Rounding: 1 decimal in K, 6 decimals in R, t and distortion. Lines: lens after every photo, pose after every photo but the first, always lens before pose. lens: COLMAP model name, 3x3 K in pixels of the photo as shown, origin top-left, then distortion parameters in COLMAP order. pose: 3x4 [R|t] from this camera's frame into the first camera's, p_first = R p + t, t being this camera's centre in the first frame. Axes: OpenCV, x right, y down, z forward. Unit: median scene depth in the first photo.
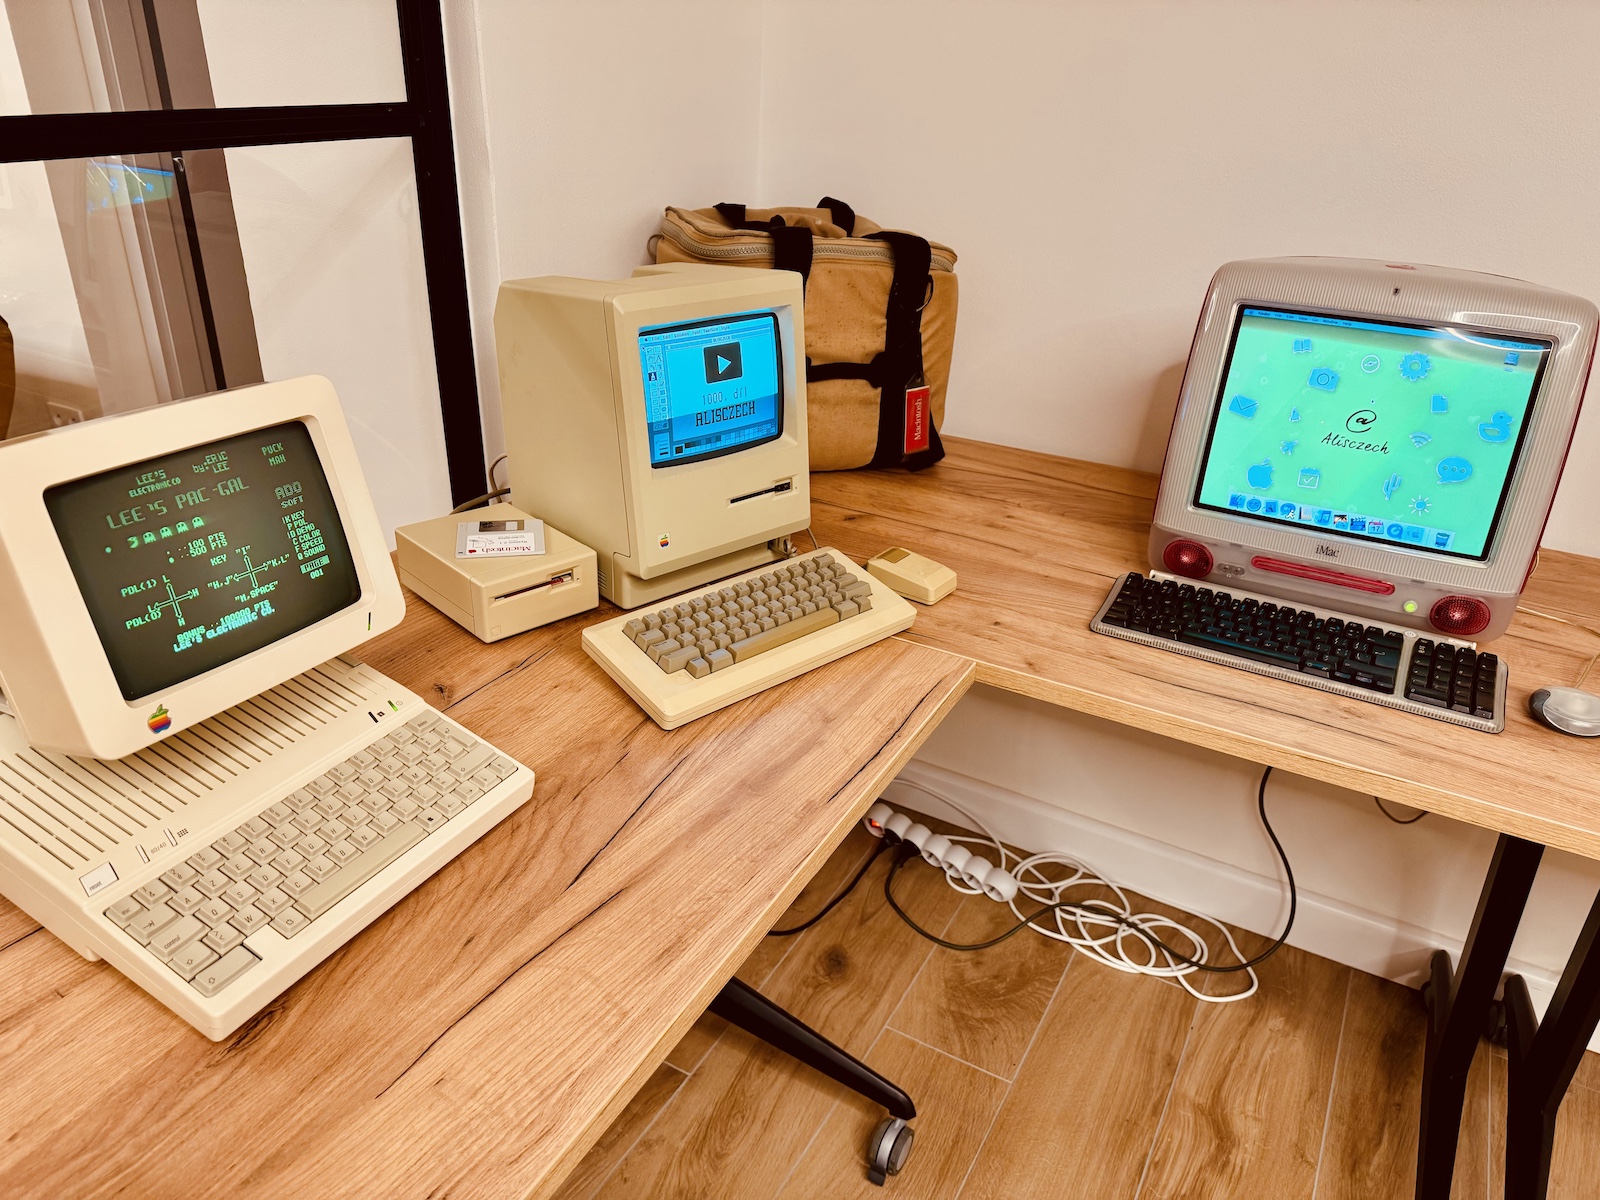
lens RADIAL K [[1125.7, 0, 794.6], [0, 1125.7, 599.5], [0, 0, 1]] dist [0.053548, -0.055468]
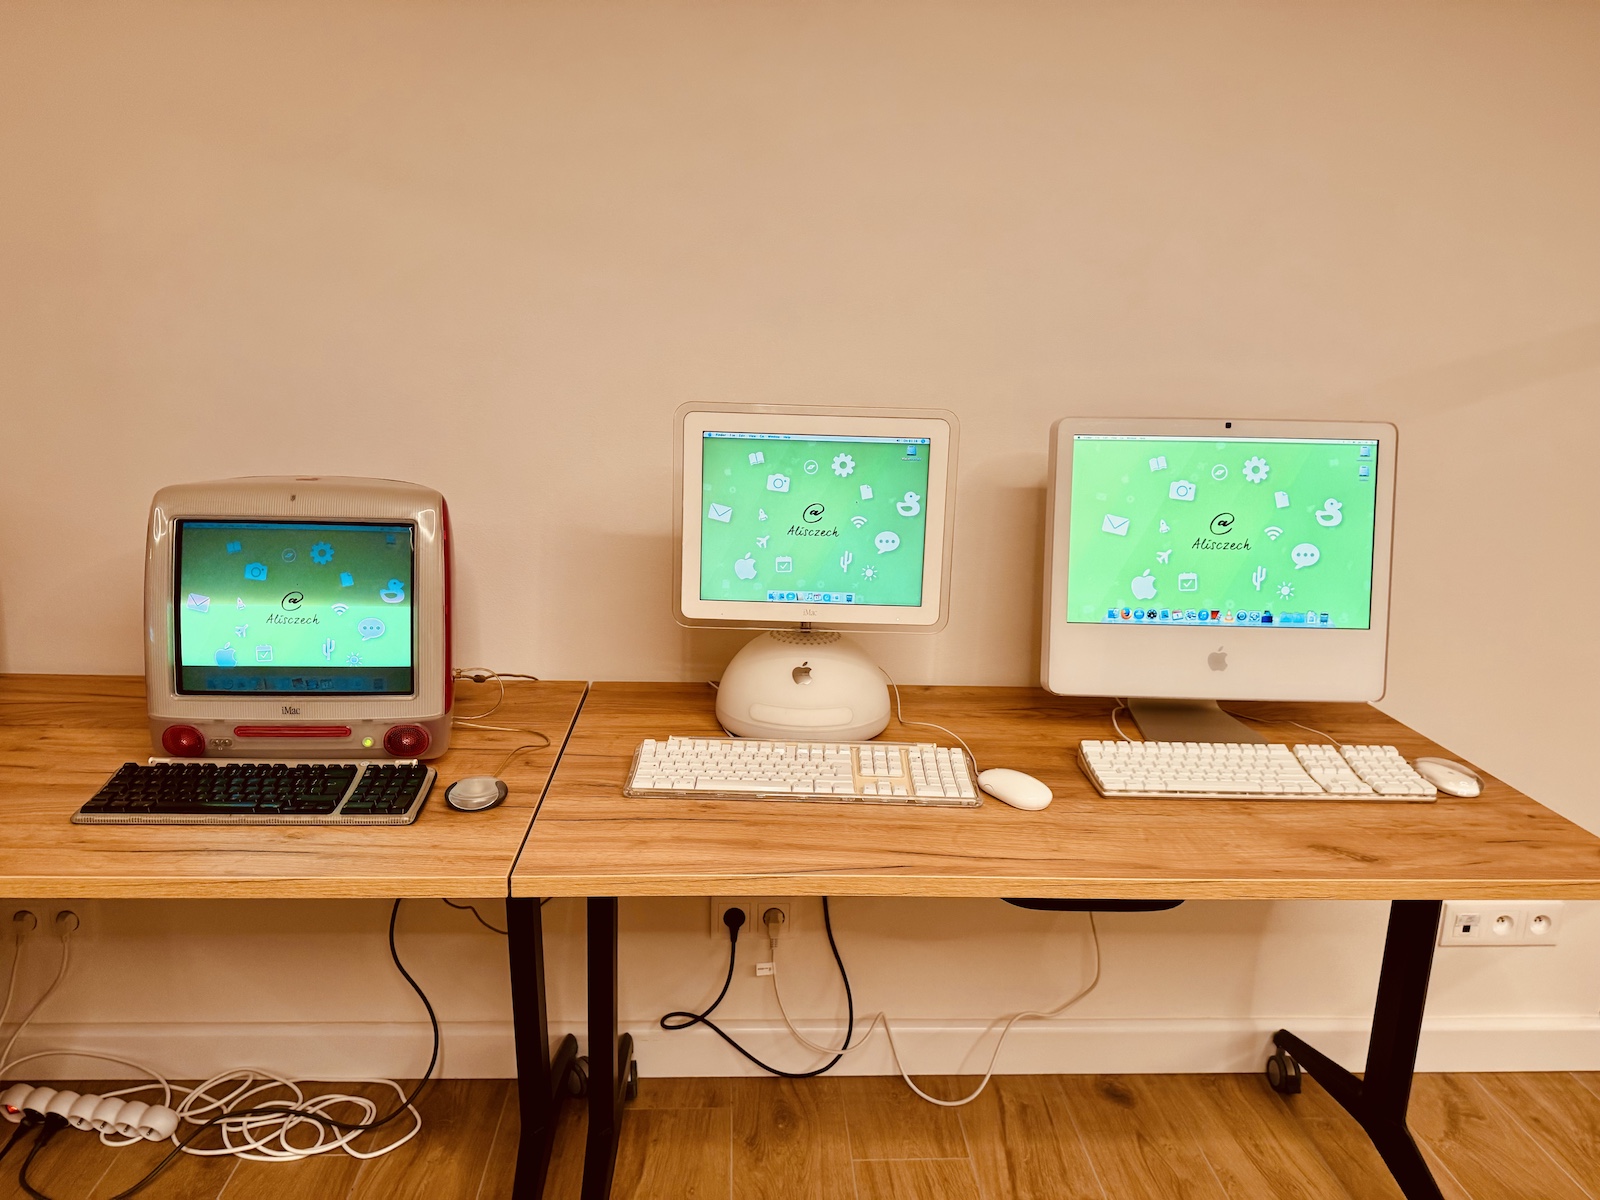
lens RADIAL K [[1125.7, 0, 801.3], [0, 1125.7, 602.0], [0, 0, 1]] dist [0.053548, -0.055468]
pose [[0.843758, -0.128756, 0.521051, 0.315509], [0.228837, 0.964440, -0.132244, 0.127858], [-0.485495, 0.230818, 0.843218, -0.289358]]
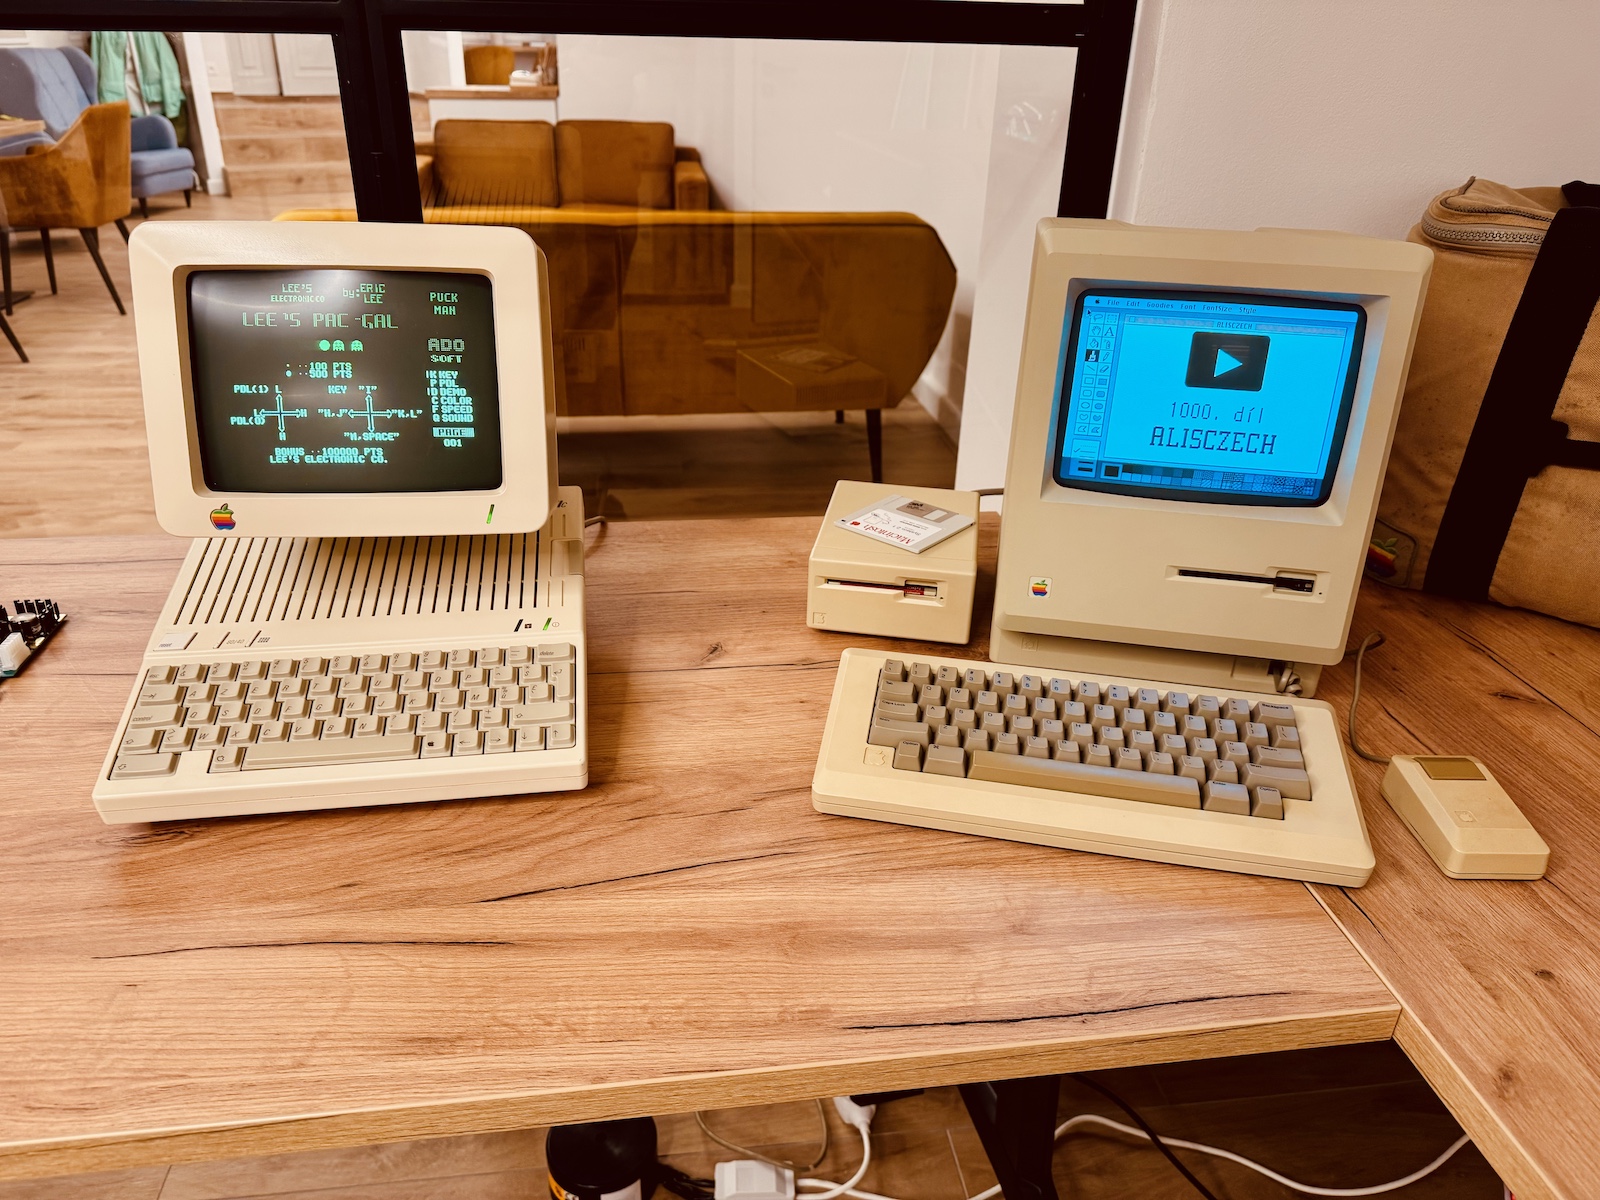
lens RADIAL K [[1125.7, 0, 790.7], [0, 1125.7, 596.7], [0, 0, 1]] dist [0.053548, -0.055468]
pose [[0.599226, 0.337622, -0.725906, 0.296060], [-0.353756, 0.925067, 0.138232, -0.086866], [0.718182, 0.173961, 0.673760, 0.405255]]
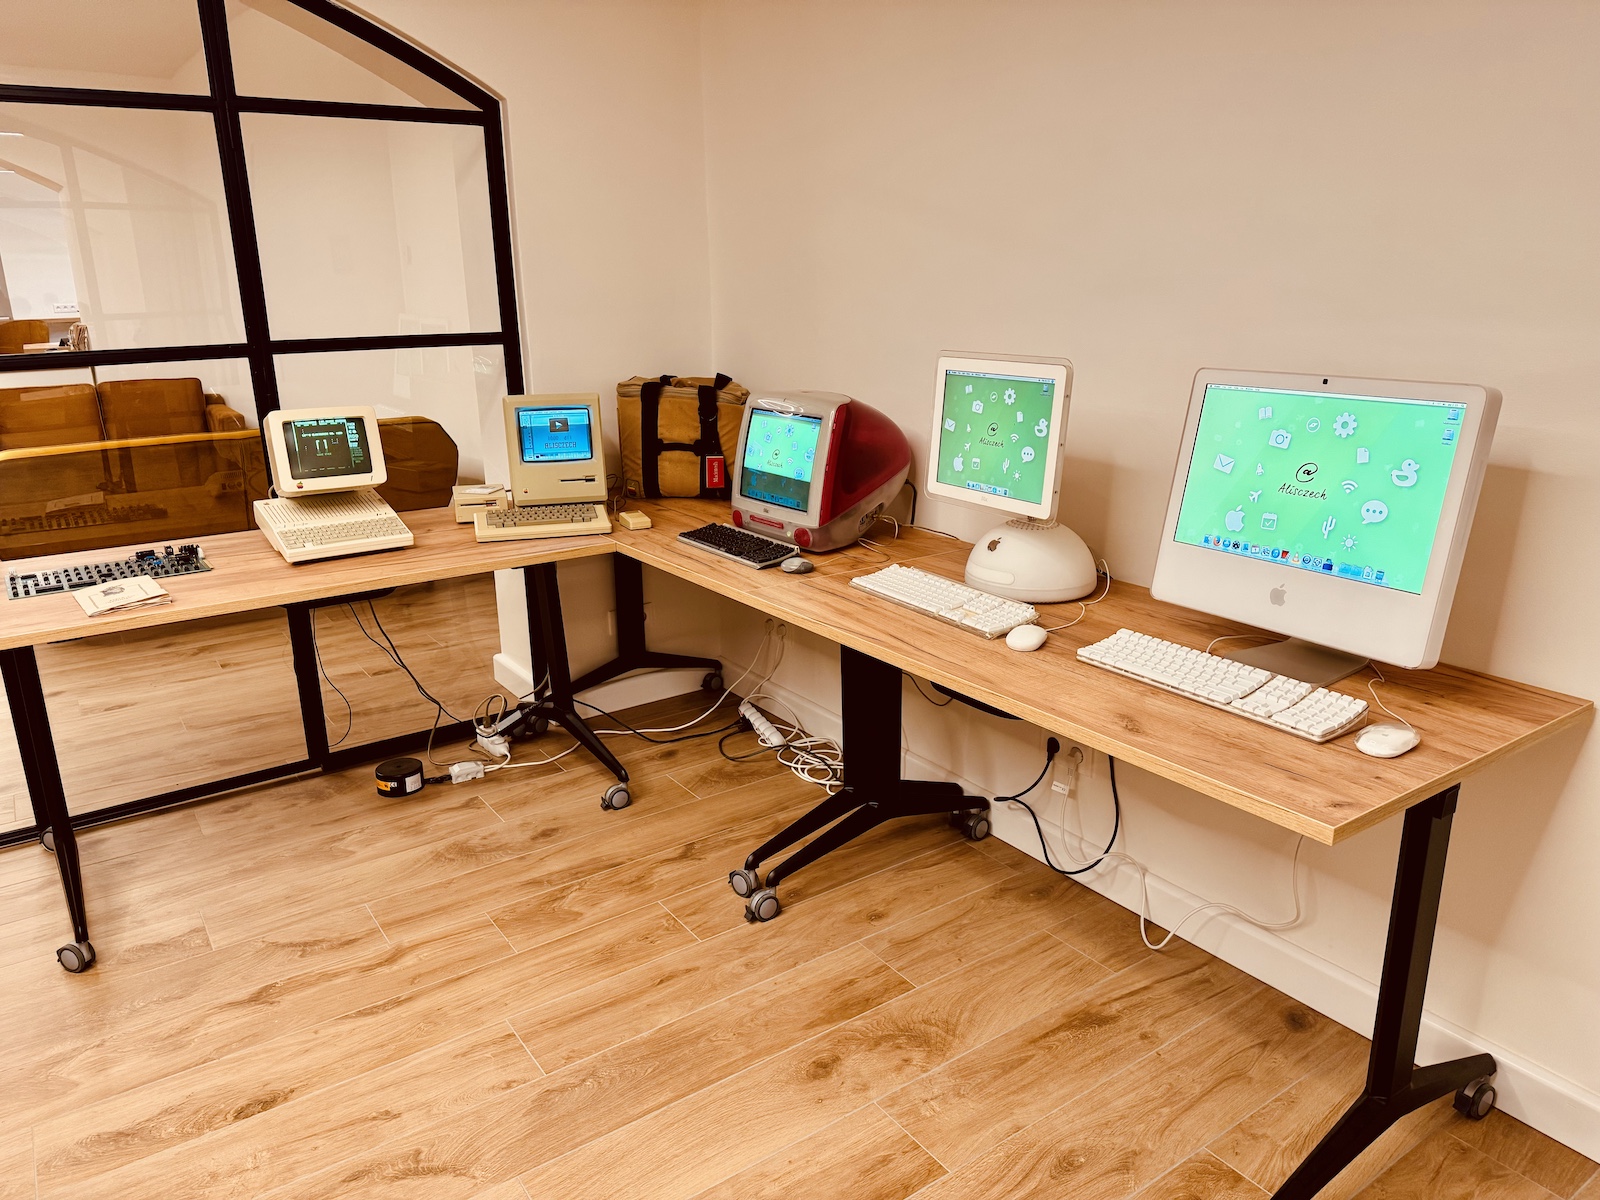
lens RADIAL K [[1125.7, 0, 807.2], [0, 1125.7, 608.3], [0, 0, 1]] dist [0.053548, -0.055468]
pose [[0.902699, 0.081134, -0.422553, 1.529886], [-0.150969, 0.979350, -0.134471, 0.446401], [0.402918, 0.185179, 0.896307, -0.969639]]
